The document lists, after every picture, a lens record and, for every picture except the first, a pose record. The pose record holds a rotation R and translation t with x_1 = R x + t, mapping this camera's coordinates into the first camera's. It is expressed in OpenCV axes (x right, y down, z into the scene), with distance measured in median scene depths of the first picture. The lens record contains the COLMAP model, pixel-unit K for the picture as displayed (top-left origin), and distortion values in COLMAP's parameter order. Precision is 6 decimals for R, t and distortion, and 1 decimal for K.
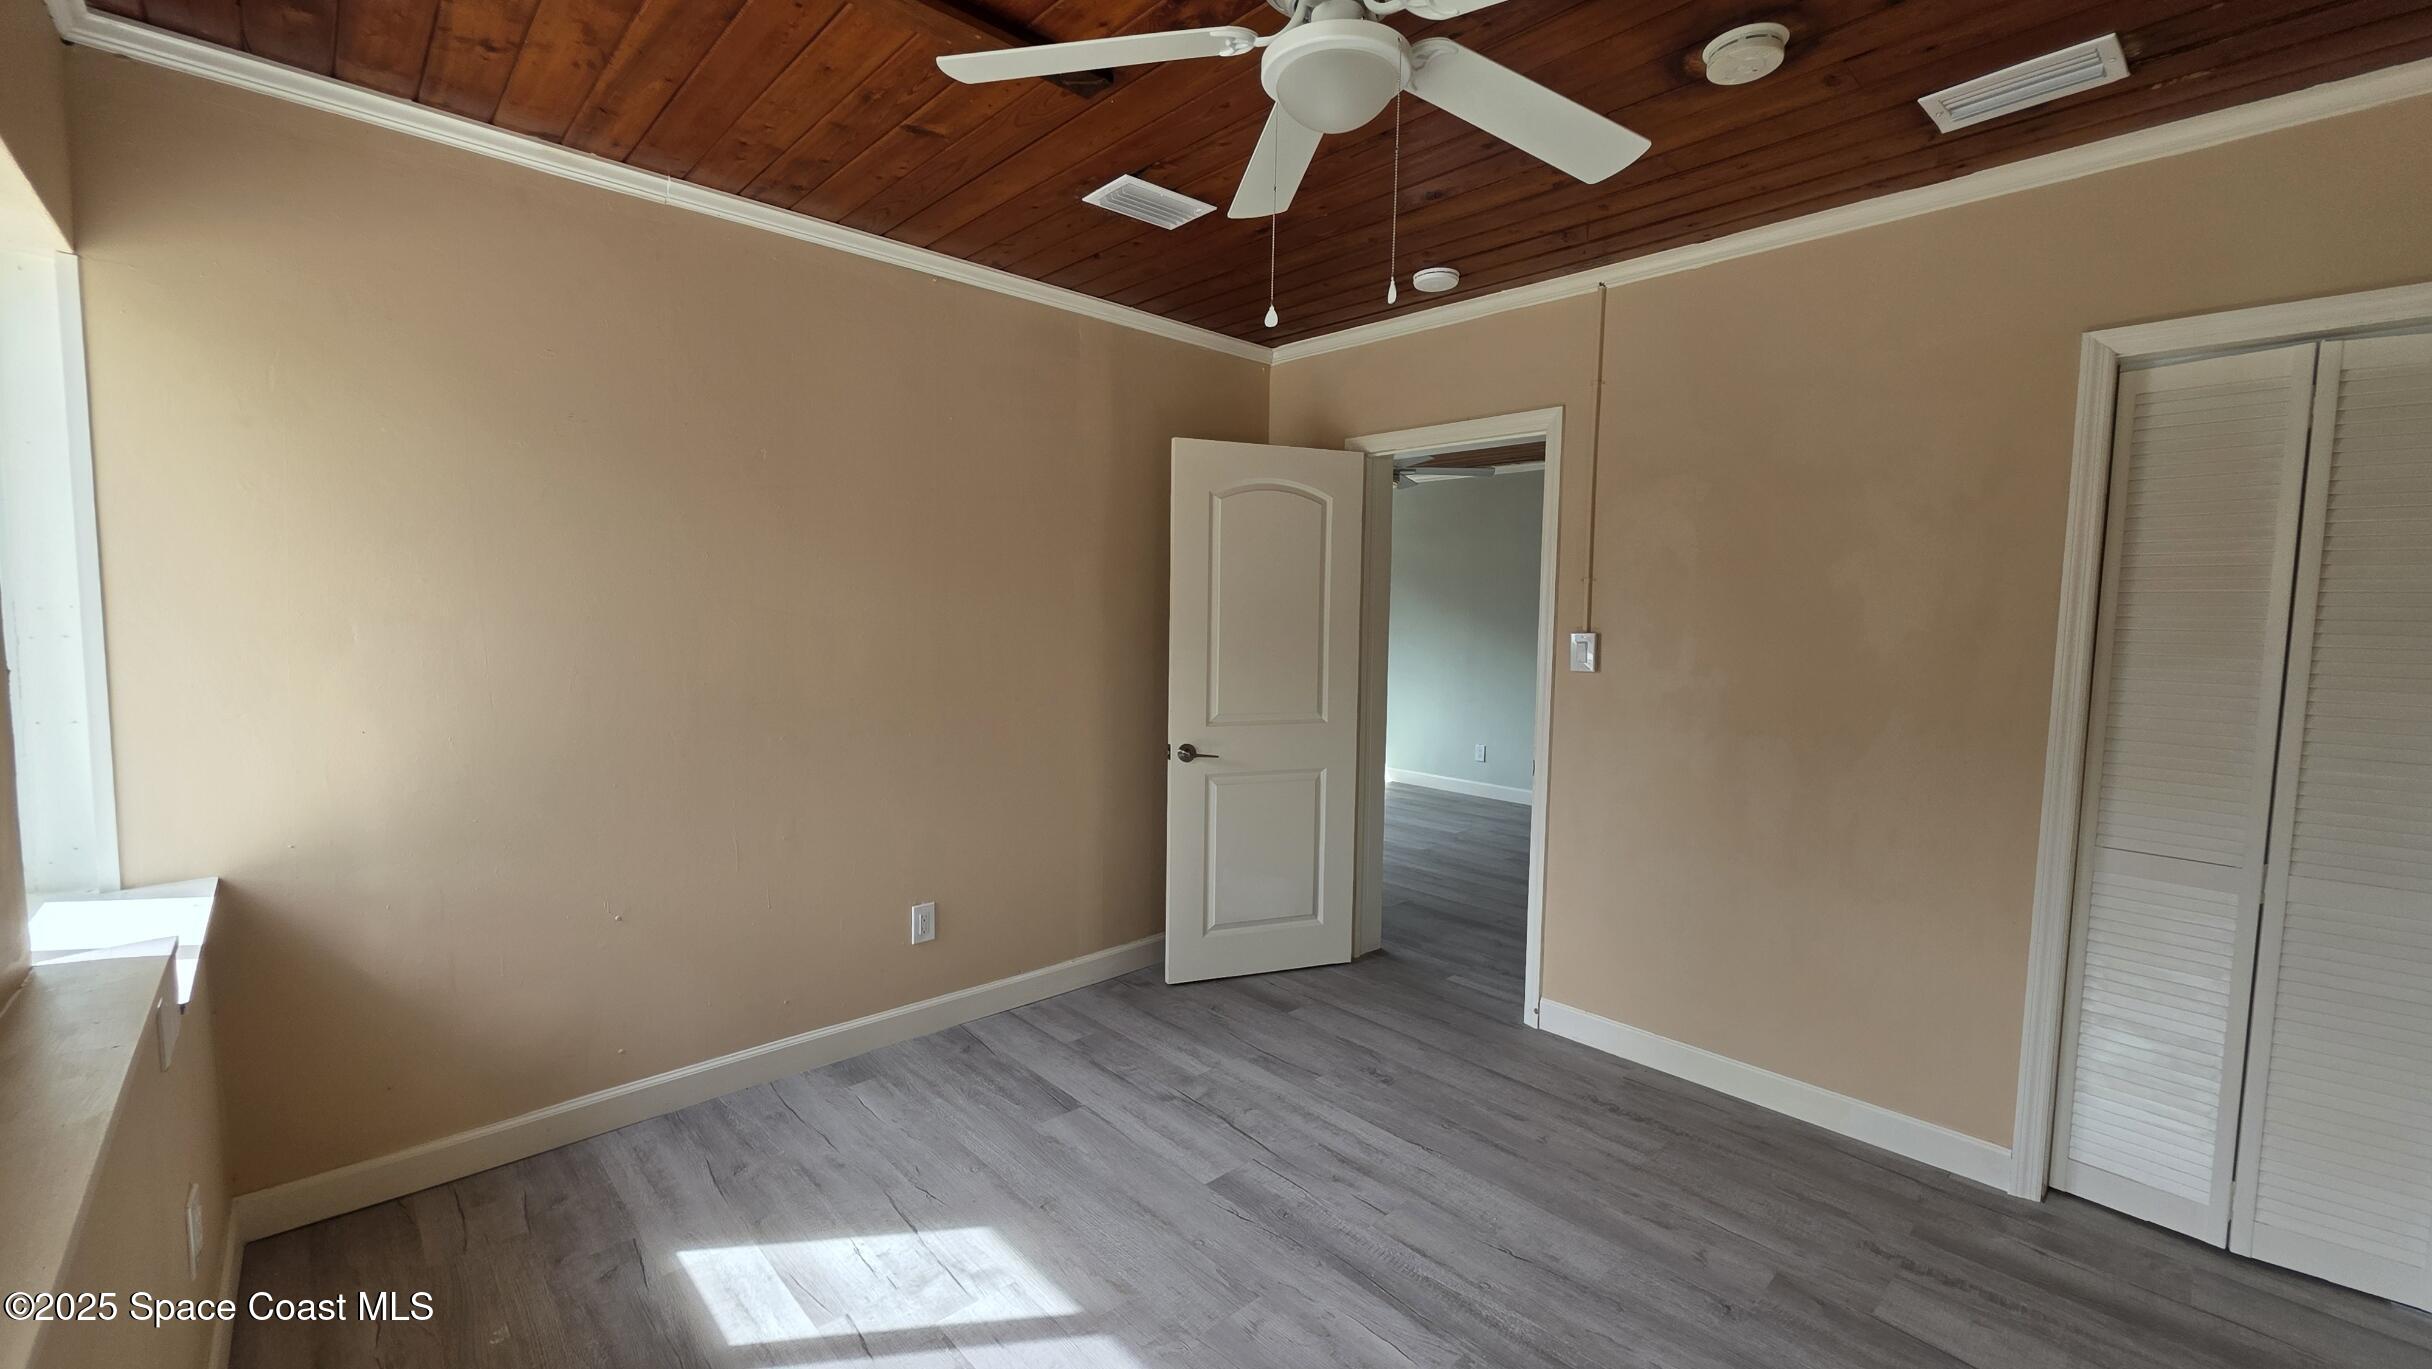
lens RADIAL K [[988.6, 0, 1198.6], [0, 988.6, 681.8], [0, 0, 1]] dist [0.002213, 0.000221]
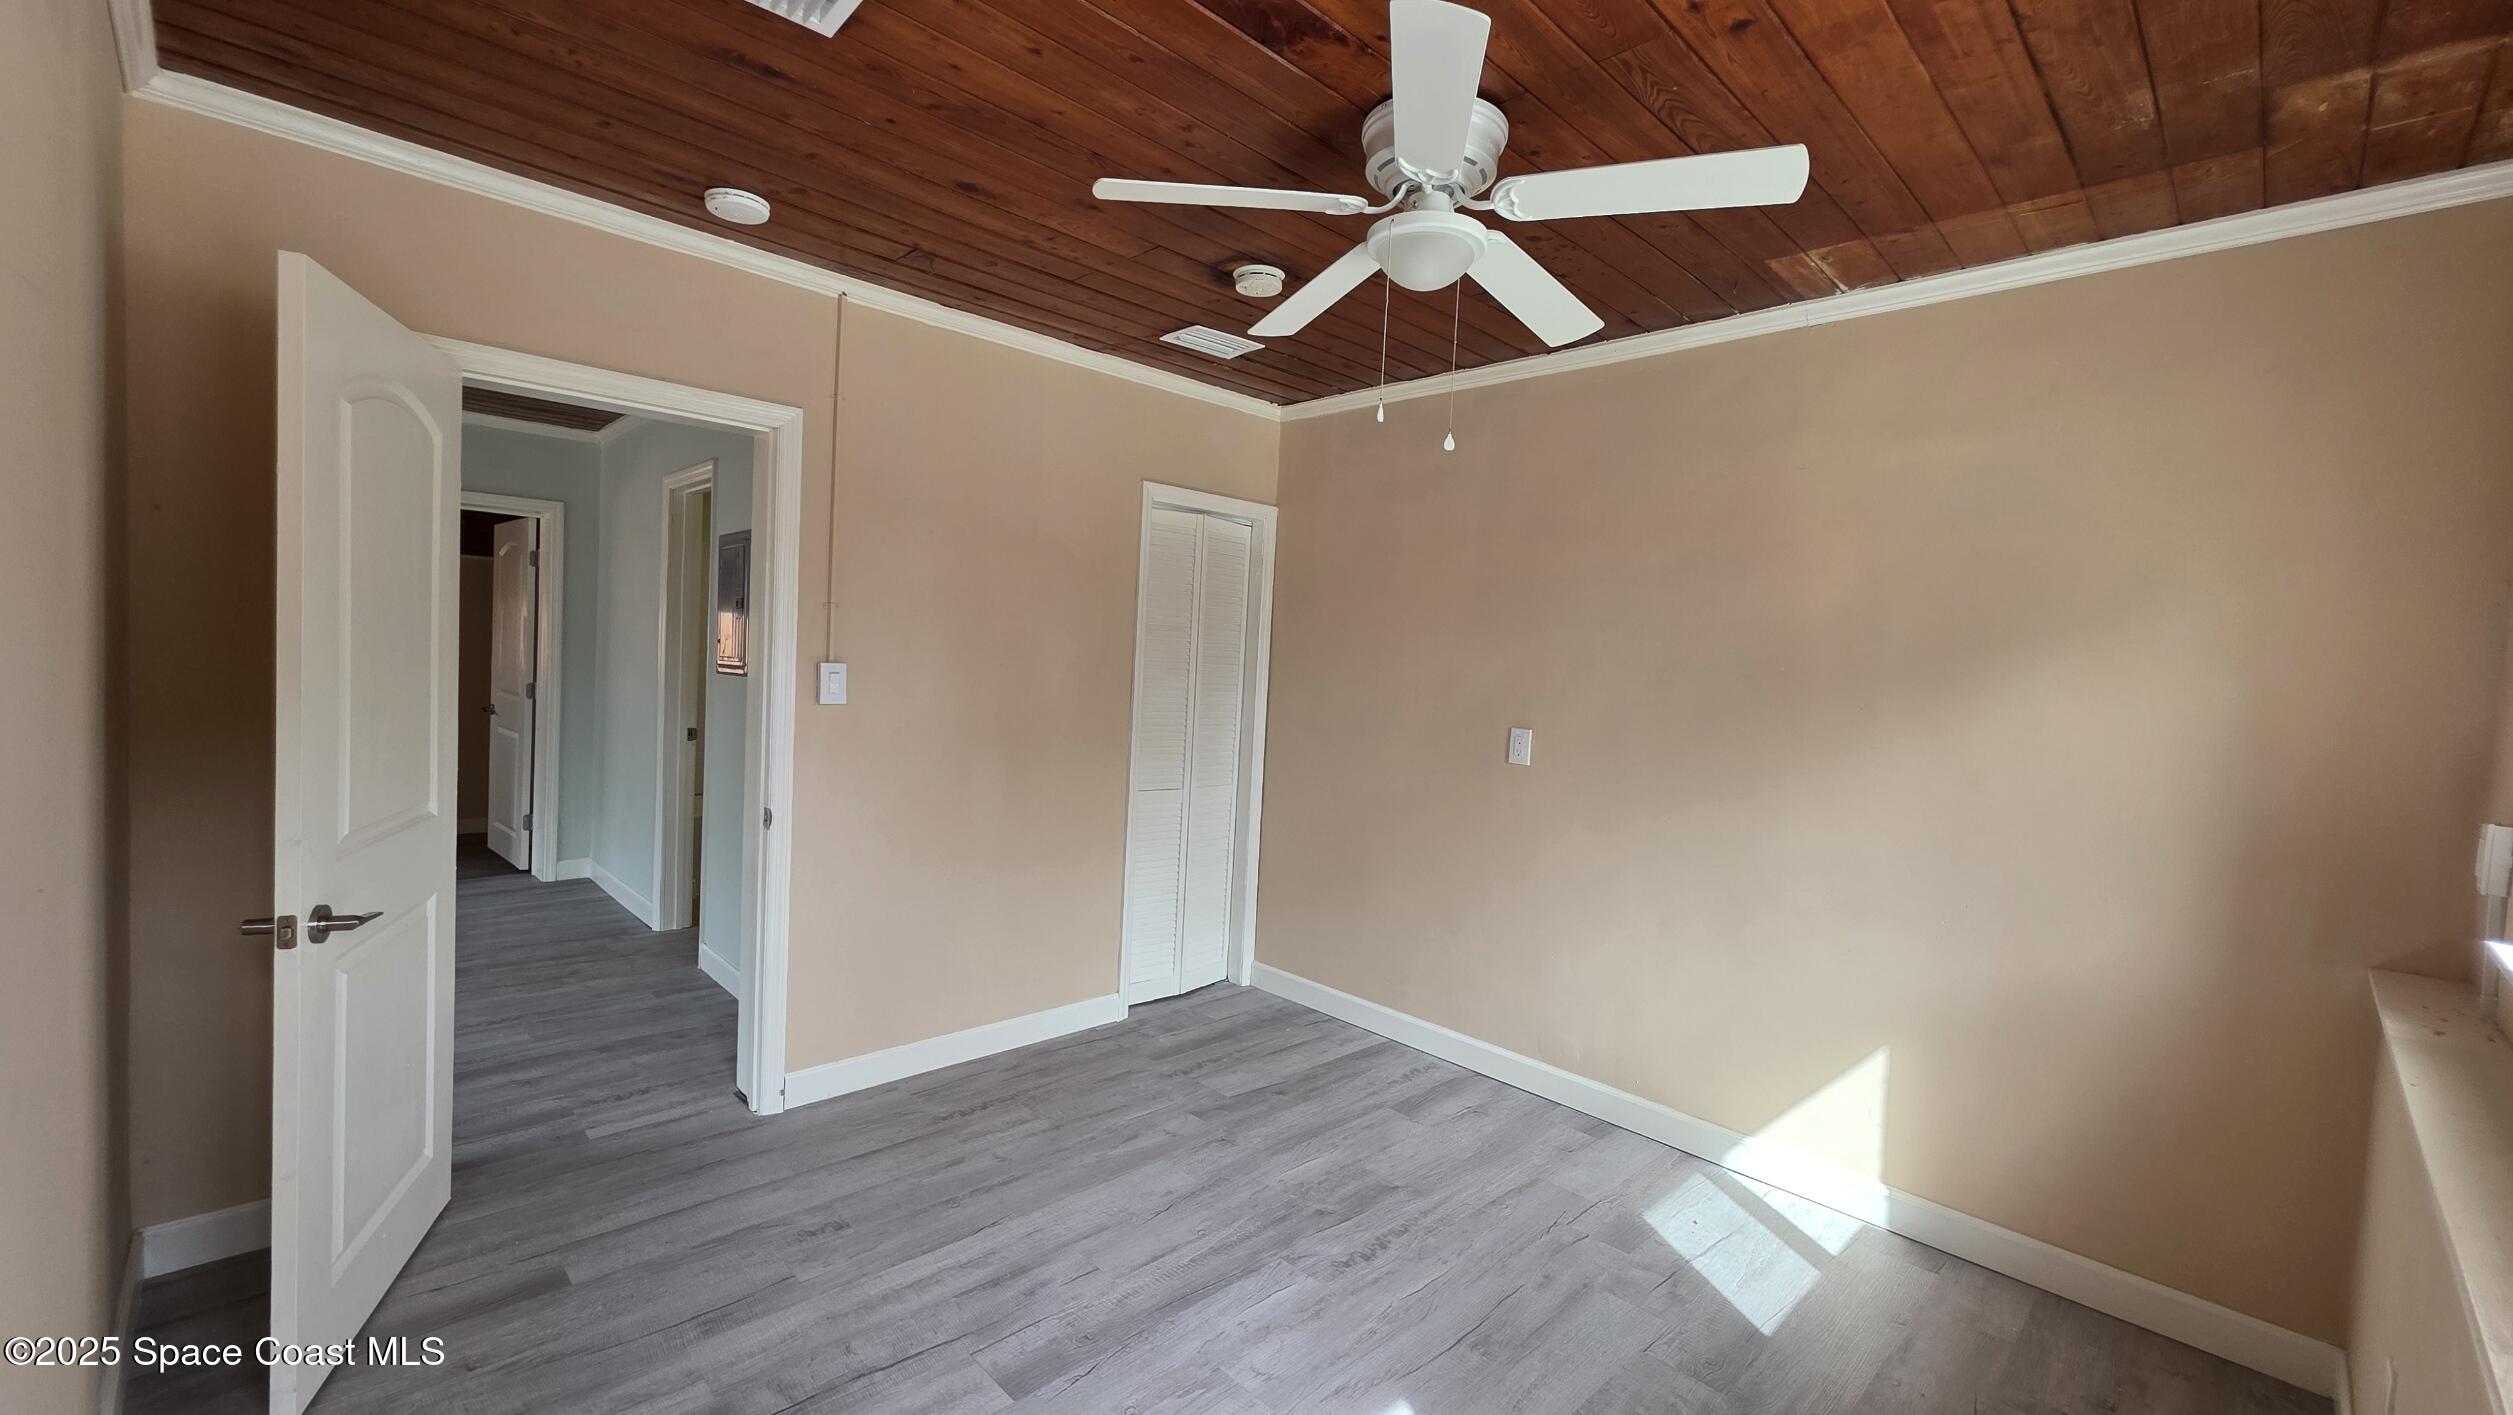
lens RADIAL K [[1021.6, 0, 1240.0], [0, 1021.6, 707.4], [0, 0, 1]] dist [0.002213, 0.000221]
pose [[-0.032658, -0.066376, 0.997260, -0.727234], [0.024452, 0.997441, 0.067189, -0.078332], [-0.999167, 0.026580, -0.030951, 0.799452]]
